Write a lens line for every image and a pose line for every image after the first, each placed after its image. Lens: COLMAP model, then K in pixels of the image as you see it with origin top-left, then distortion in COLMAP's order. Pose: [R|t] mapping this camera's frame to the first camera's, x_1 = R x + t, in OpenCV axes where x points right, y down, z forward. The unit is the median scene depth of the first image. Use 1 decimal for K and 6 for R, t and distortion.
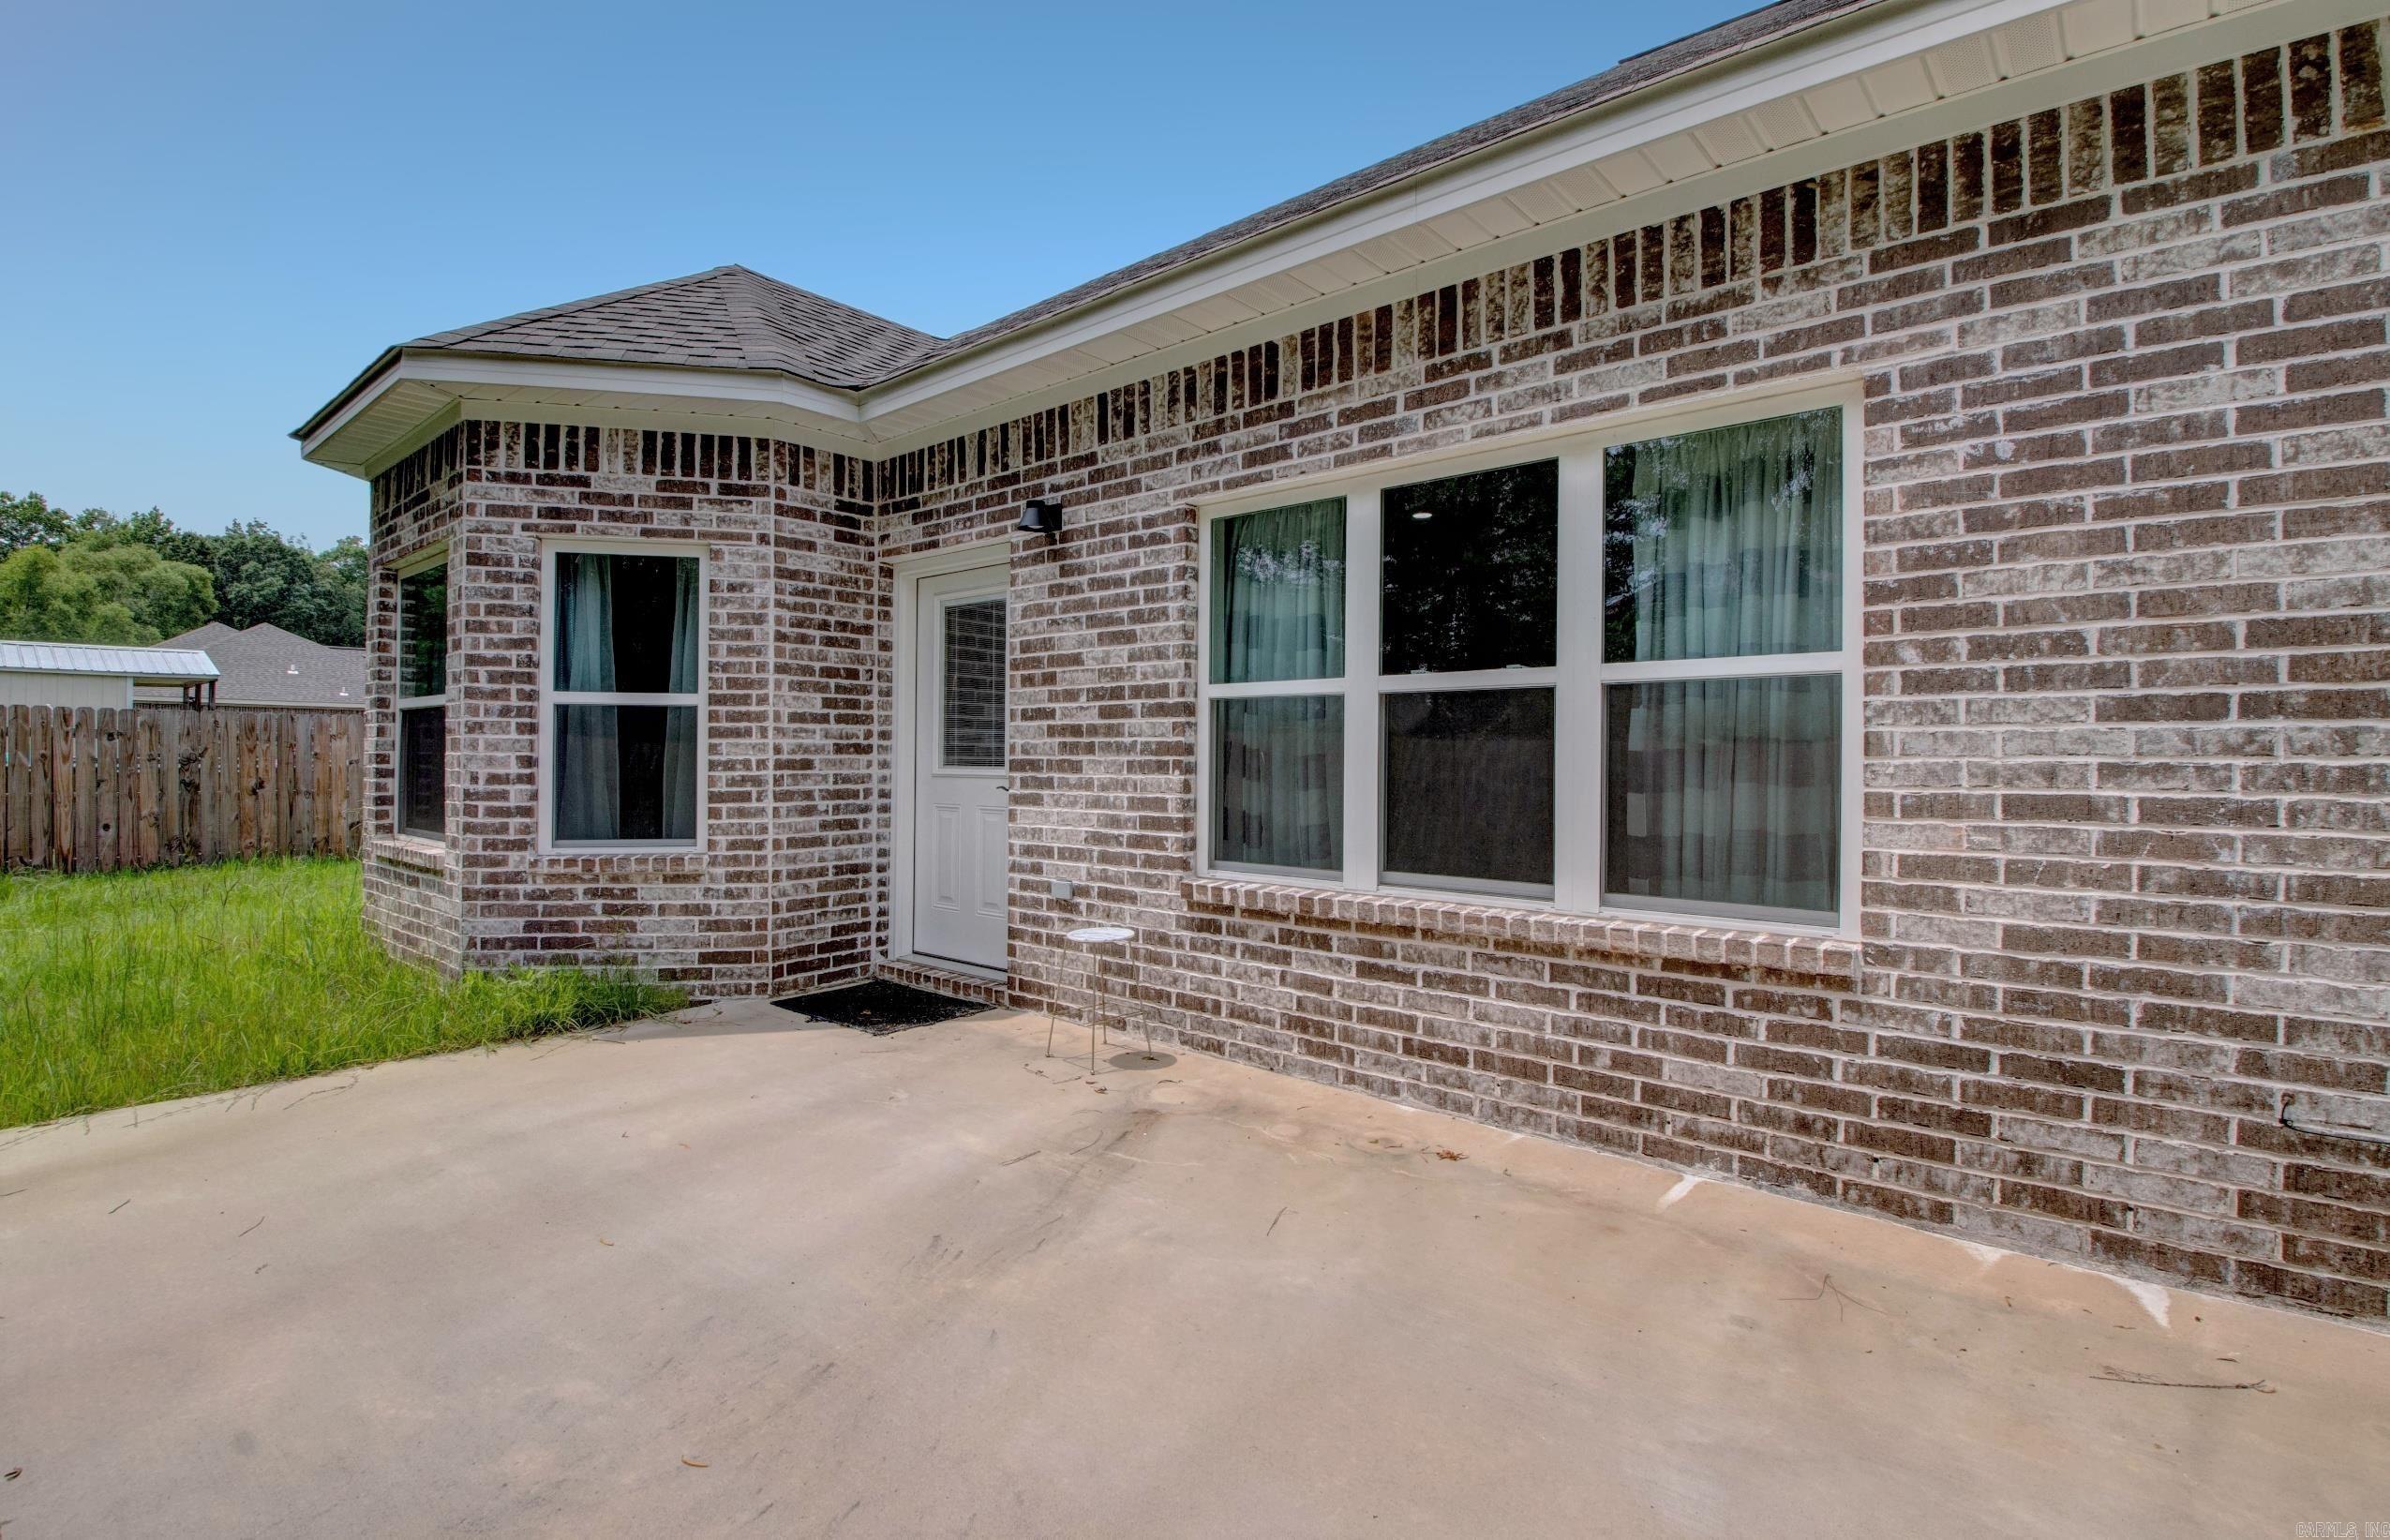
lens RADIAL K [[1124.6, 0, 1183.8], [0, 1124.6, 756.8], [0, 0, 1]] dist [-0.002099, -0.015206]
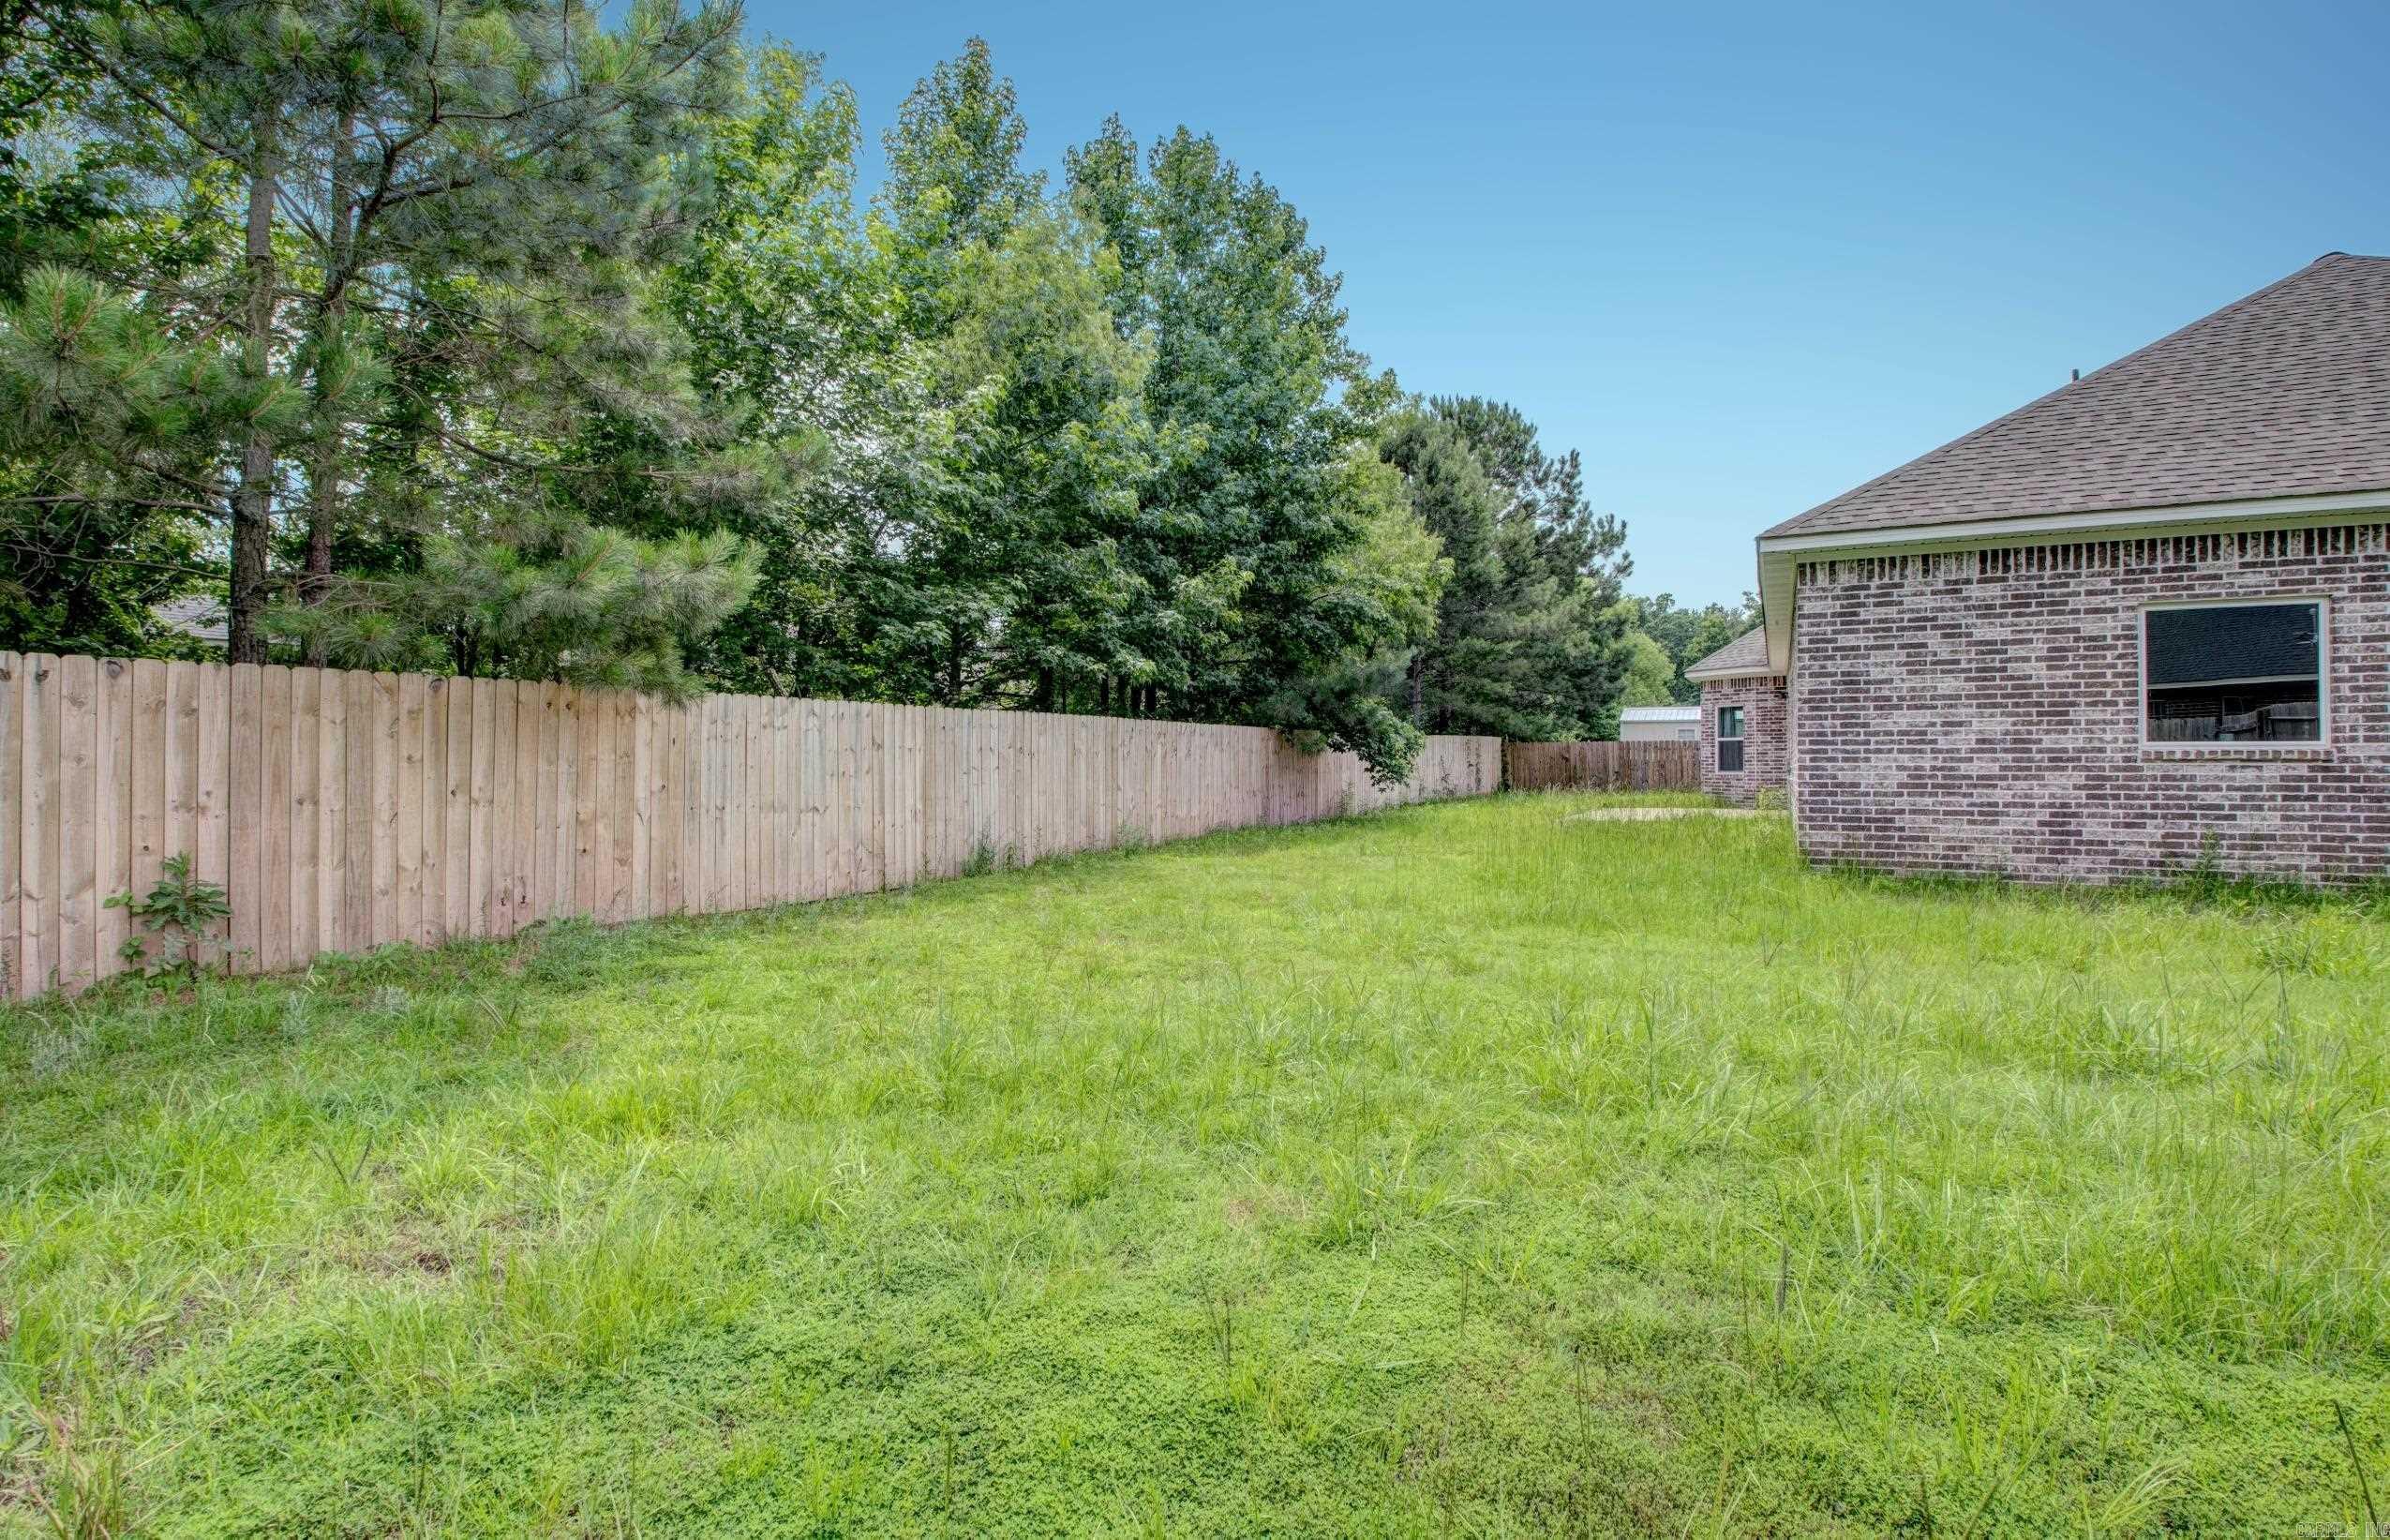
lens RADIAL K [[1124.6, 0, 1190.2], [0, 1124.6, 757.1], [0, 0, 1]] dist [-0.002099, -0.015206]
pose [[0.234210, -0.017251, -0.972033, 3.149656], [0.010623, 0.999828, -0.015185, 0.060745], [0.972128, -0.006770, 0.234353, -2.005889]]
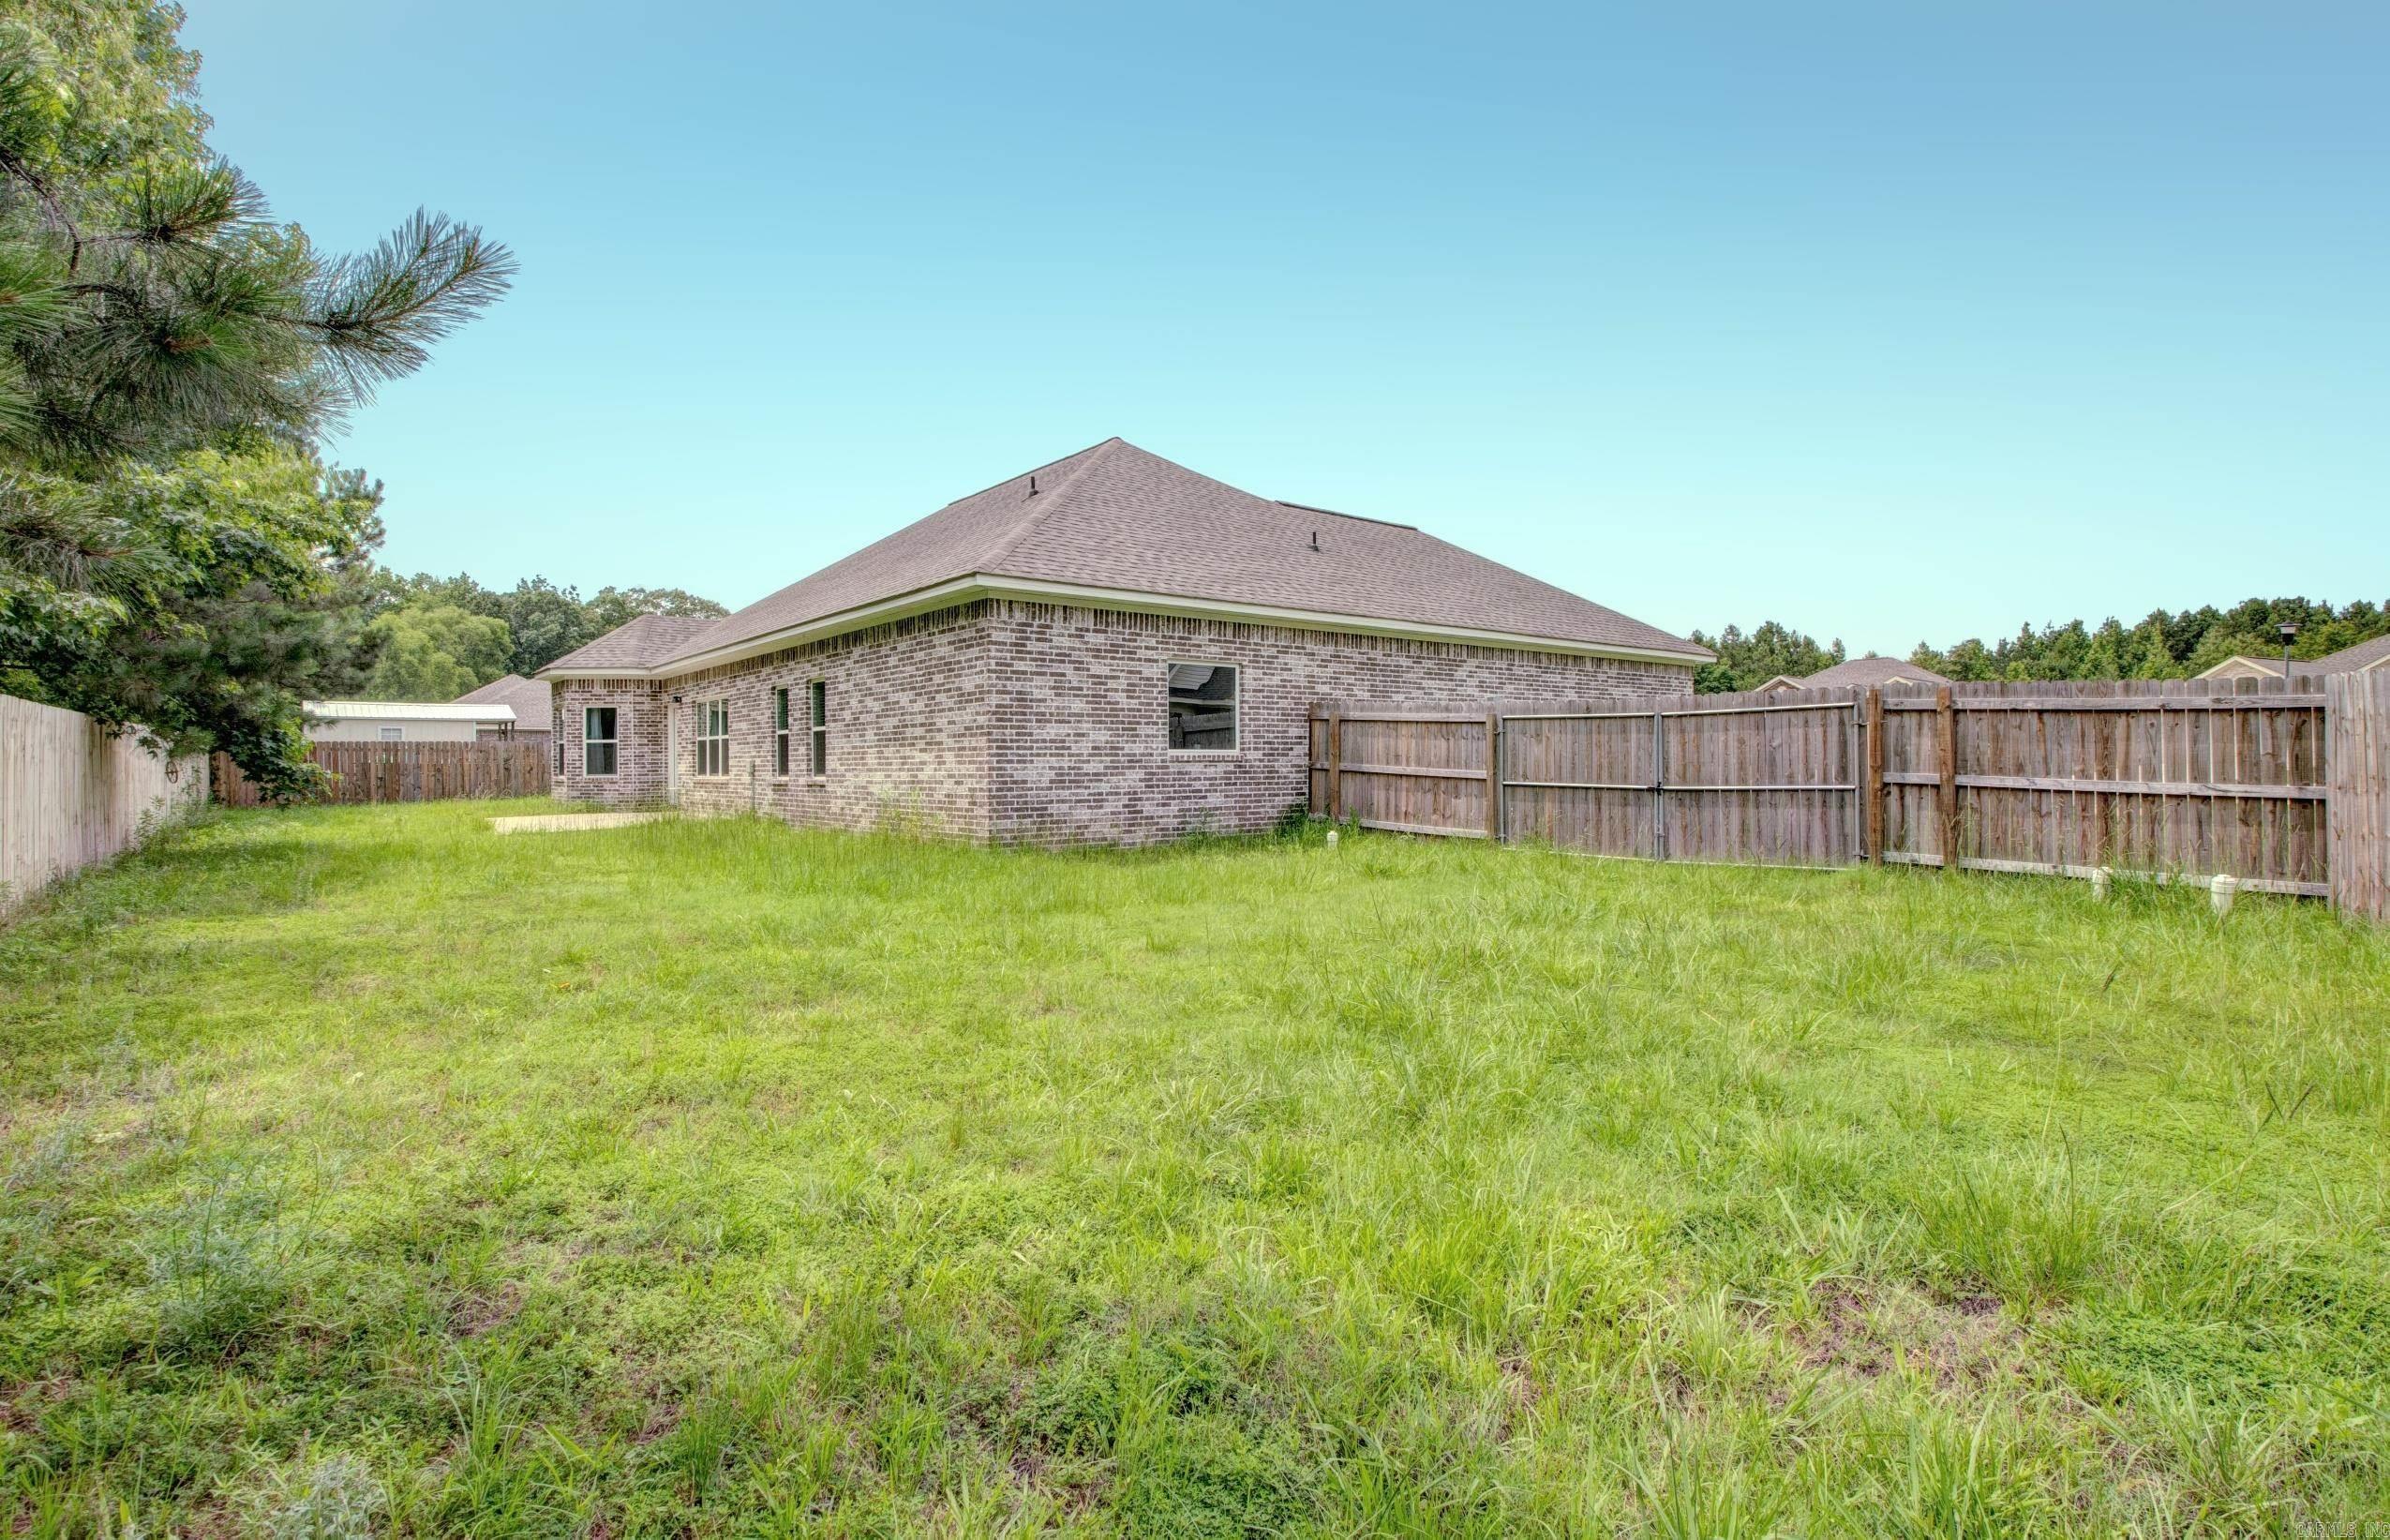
lens RADIAL K [[1124.6, 0, 1210.0], [0, 1124.6, 770.0], [0, 0, 1]] dist [-0.002099, -0.015206]
pose [[0.986957, -0.016229, -0.160163, 2.370095], [0.018619, 0.999736, 0.013429, 0.042082], [0.159903, -0.016236, 0.986999, -2.732779]]
